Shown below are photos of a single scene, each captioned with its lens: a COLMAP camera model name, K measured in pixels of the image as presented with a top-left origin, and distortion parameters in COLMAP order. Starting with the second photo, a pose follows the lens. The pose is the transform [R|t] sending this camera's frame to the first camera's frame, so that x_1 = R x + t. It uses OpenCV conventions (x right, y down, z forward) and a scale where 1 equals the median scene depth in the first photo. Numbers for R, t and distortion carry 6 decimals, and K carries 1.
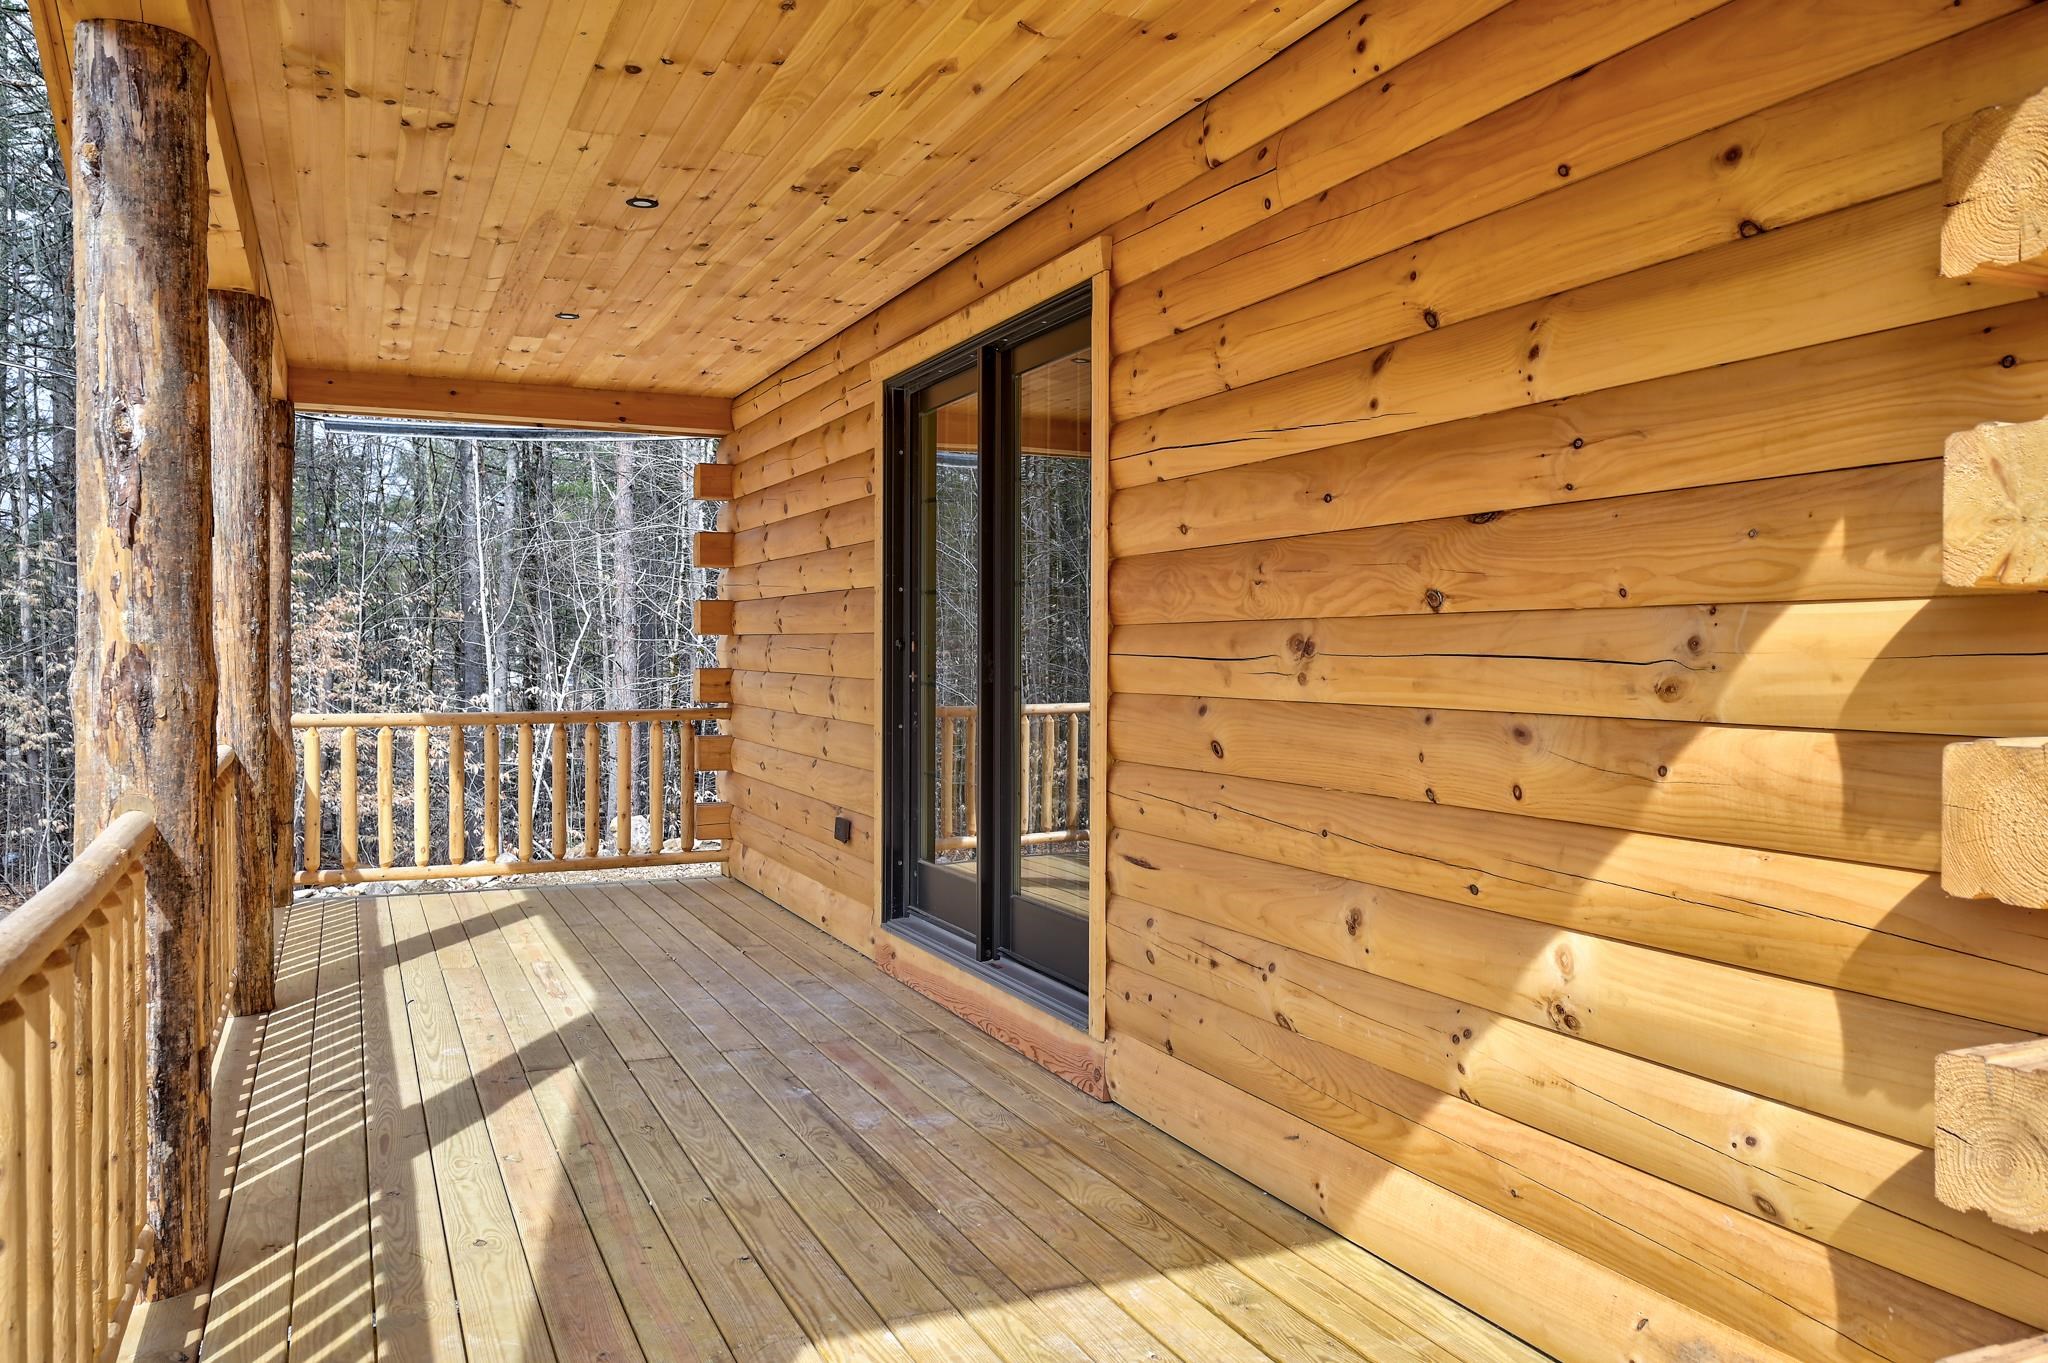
lens RADIAL K [[1469.1, 0, 1023.8], [0, 1469.1, 676.3], [0, 0, 1]] dist [0.001812, 0.000856]
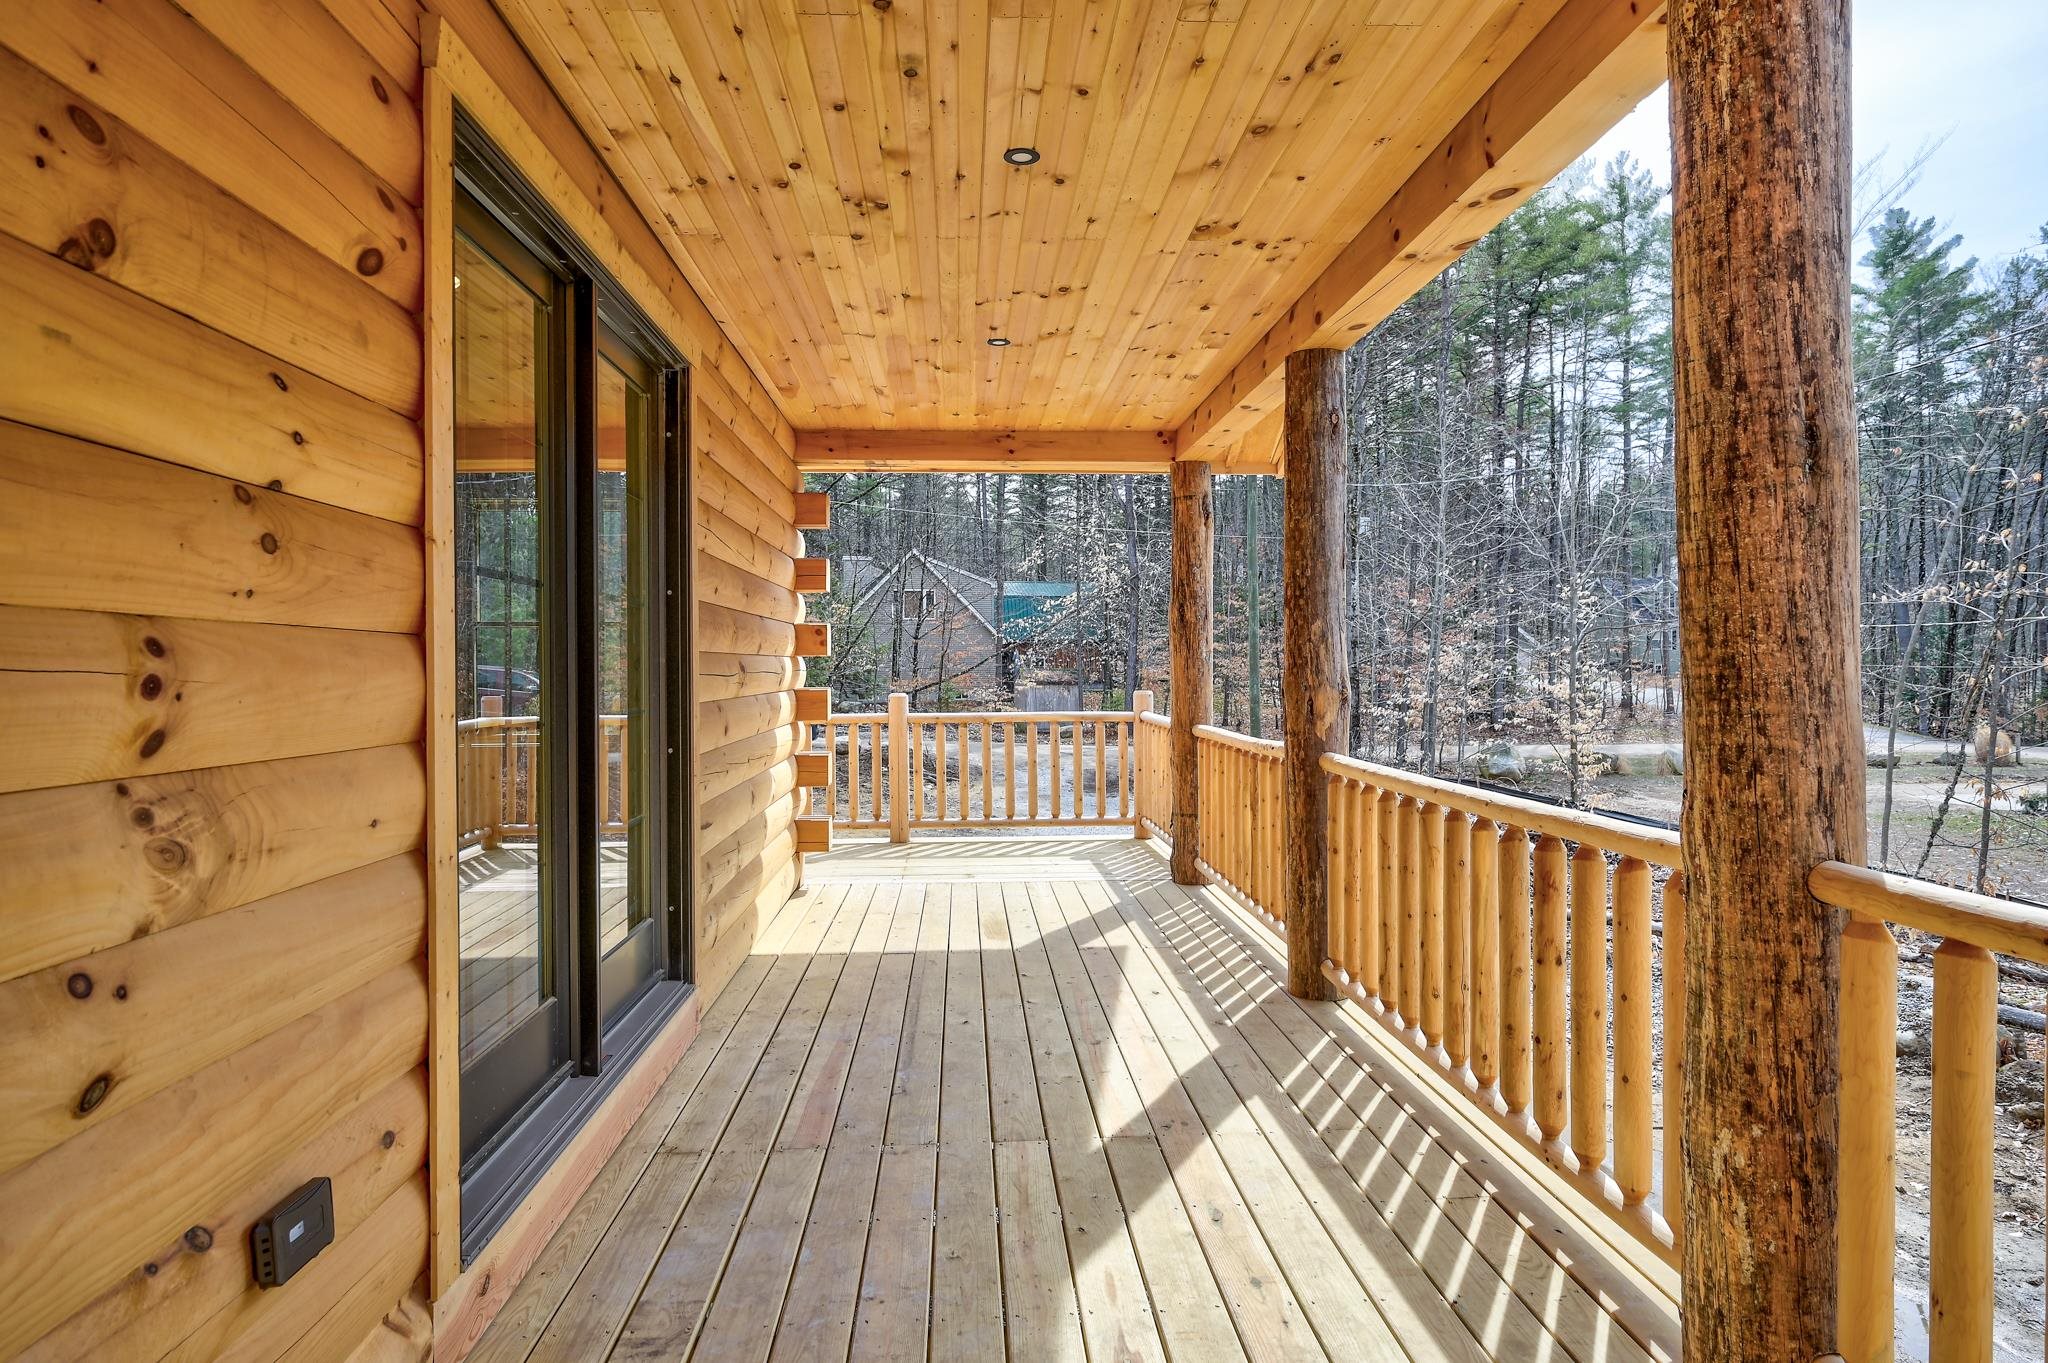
lens RADIAL K [[1083.2, 0, 1027.2], [0, 1083.2, 678.3], [0, 0, 1]] dist [-0.000319, -0.000087]
pose [[-0.929546, -0.002622, 0.368696, -0.555902], [0.004681, 0.999810, 0.018912, -0.024699], [-0.368676, 0.019305, -0.929358, 1.785878]]
